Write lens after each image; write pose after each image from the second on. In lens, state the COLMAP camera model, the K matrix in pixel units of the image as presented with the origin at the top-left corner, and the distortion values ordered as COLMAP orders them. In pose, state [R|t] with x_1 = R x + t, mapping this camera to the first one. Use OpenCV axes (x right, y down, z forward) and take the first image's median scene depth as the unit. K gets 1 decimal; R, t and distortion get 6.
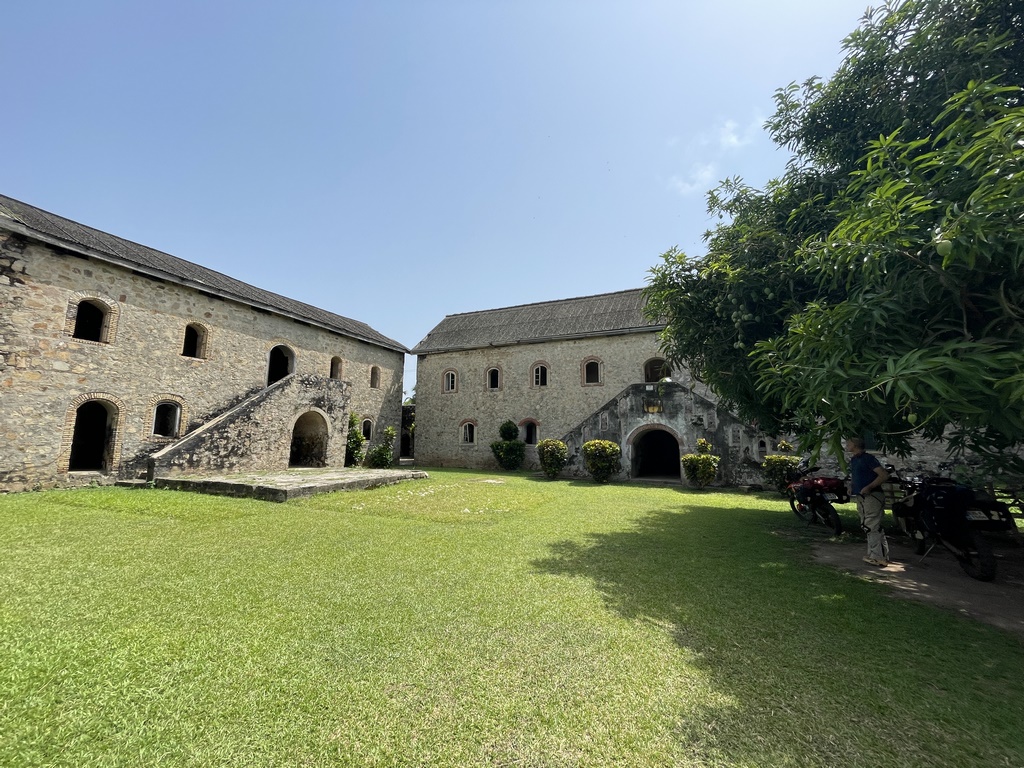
lens RADIAL K [[412.3, 0, 511.0], [0, 412.3, 385.4], [0, 0, 1]] dist [-0.001148, -0.000599]
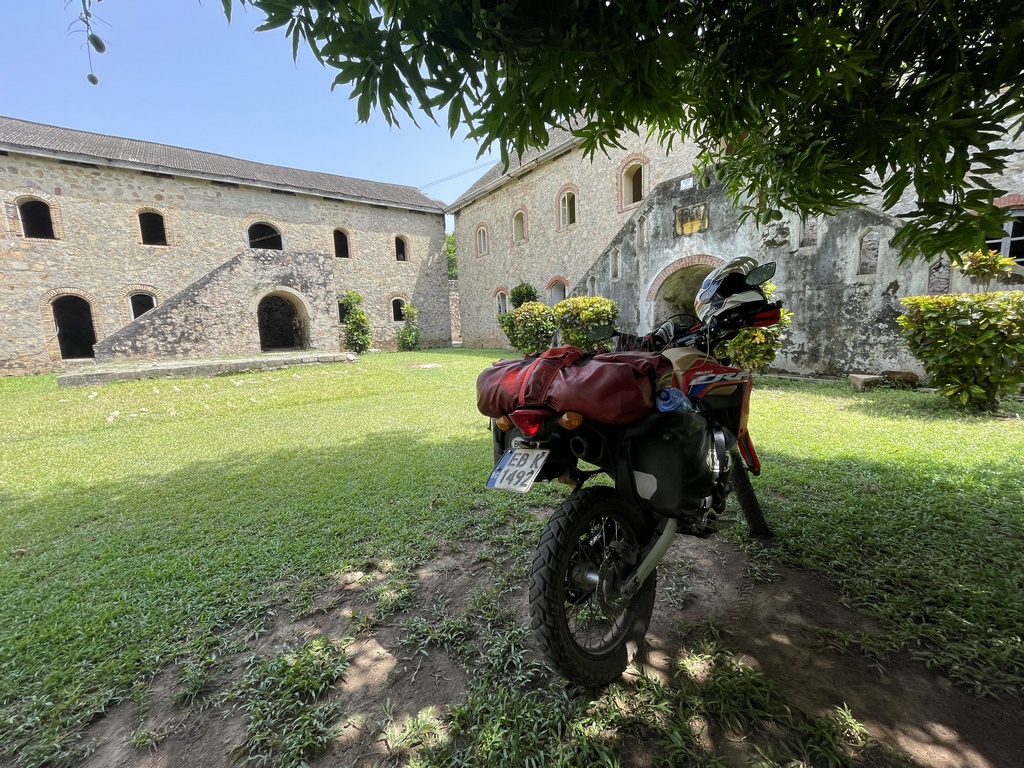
lens RADIAL K [[412.3, 0, 512.4], [0, 412.3, 383.3], [0, 0, 1]] dist [-0.001148, -0.000599]
pose [[0.873434, 0.018817, -0.486579, 0.467133], [0.114572, 0.963258, 0.242914, 0.109732], [0.473272, -0.267918, 0.839186, 0.481023]]
